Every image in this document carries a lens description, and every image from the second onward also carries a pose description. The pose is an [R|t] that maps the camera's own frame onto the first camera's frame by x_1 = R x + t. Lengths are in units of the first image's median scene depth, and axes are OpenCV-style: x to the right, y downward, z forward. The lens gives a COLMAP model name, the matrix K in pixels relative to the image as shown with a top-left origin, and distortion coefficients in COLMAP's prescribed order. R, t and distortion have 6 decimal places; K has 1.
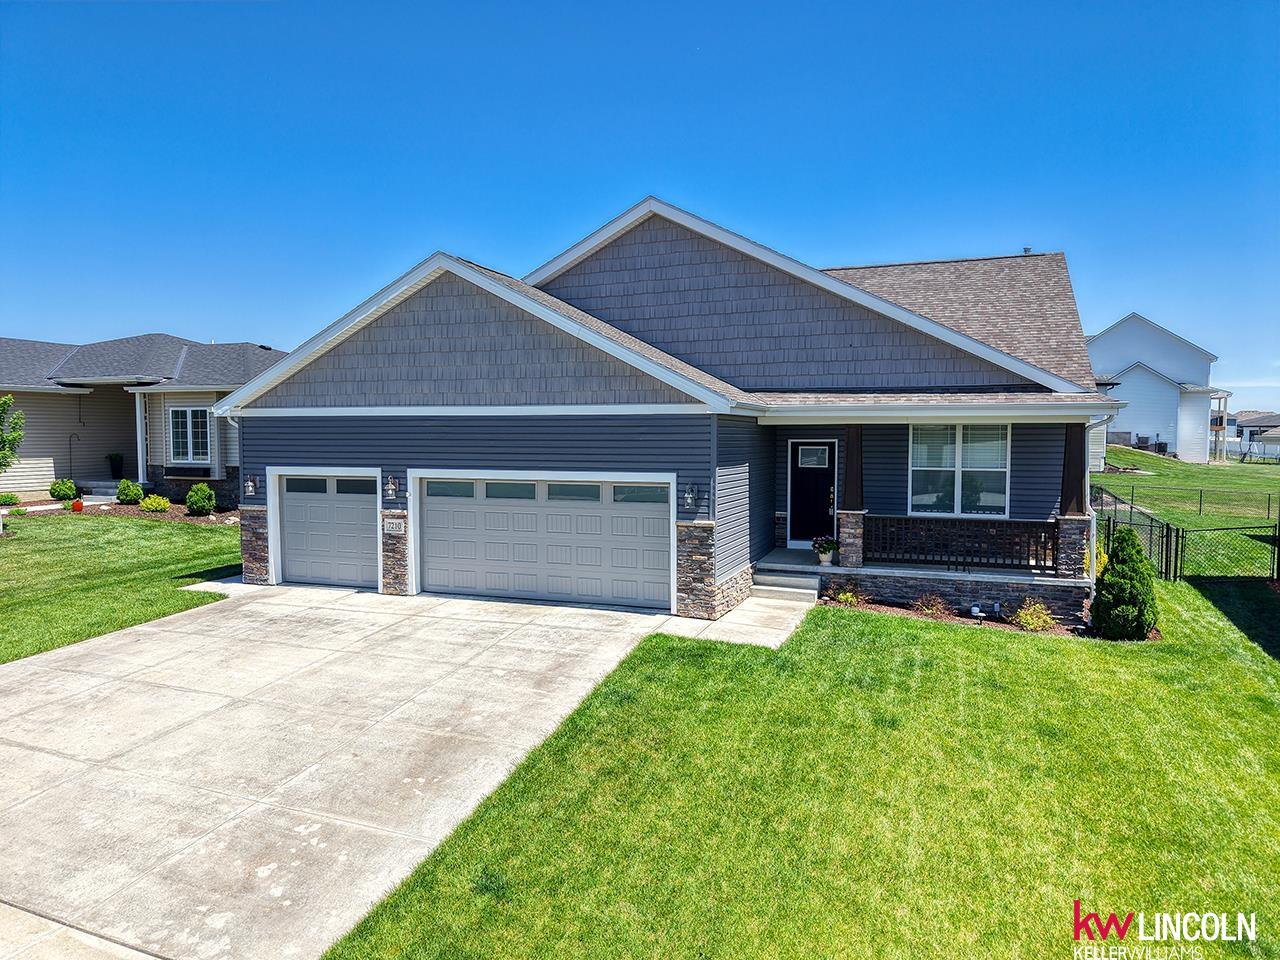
lens RADIAL K [[860.7, 0, 633.0], [0, 860.7, 485.0], [0, 0, 1]] dist [0.027515, -0.032917]
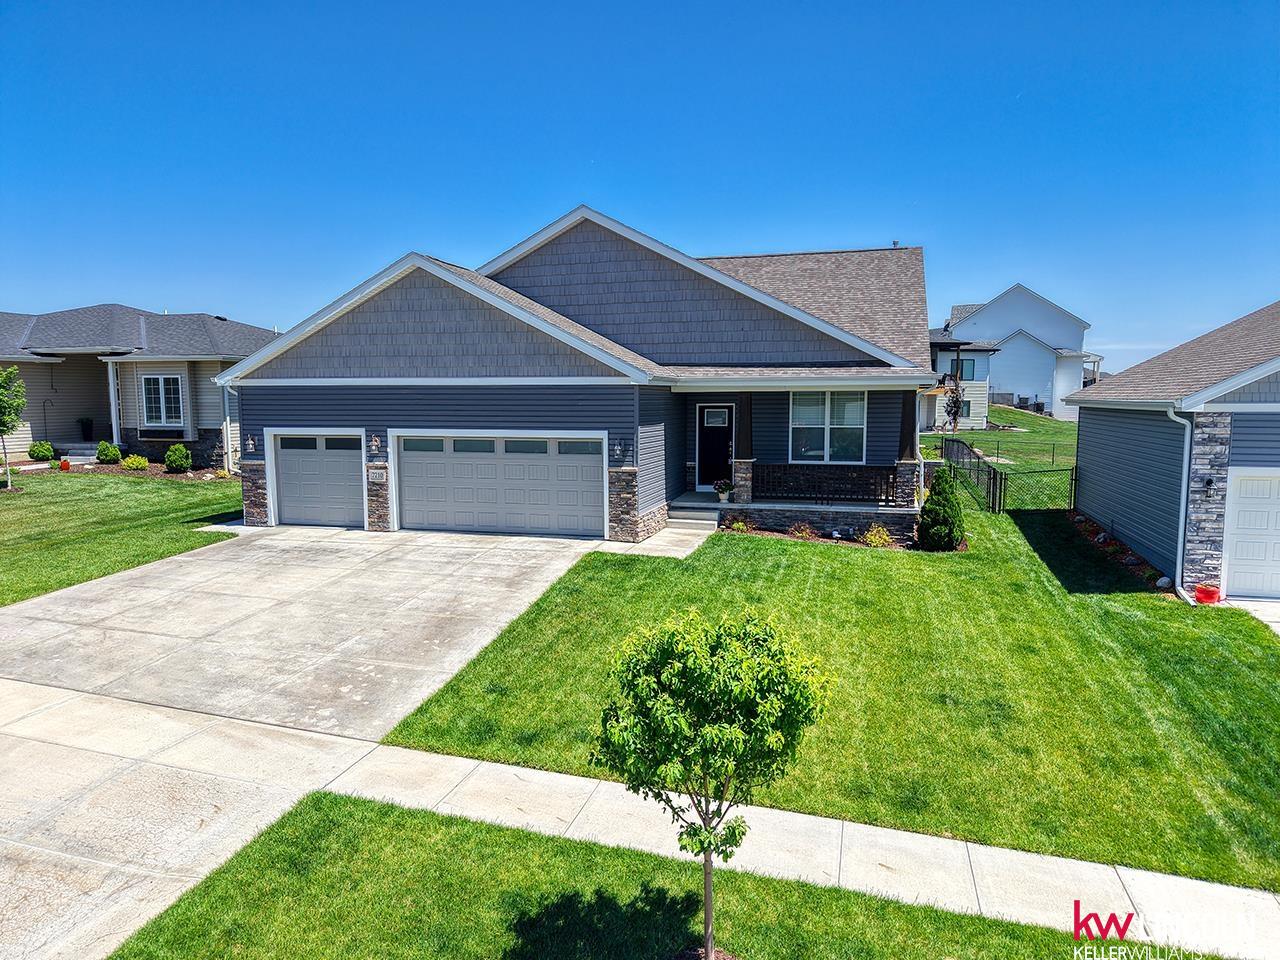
lens RADIAL K [[860.7, 0, 633.0], [0, 860.7, 485.0], [0, 0, 1]] dist [0.027515, -0.032917]
pose [[0.996130, -0.012484, 0.087002, -0.021973], [0.008628, 0.998970, 0.044555, 0.009948], [-0.087469, -0.043632, 0.995211, -0.263066]]
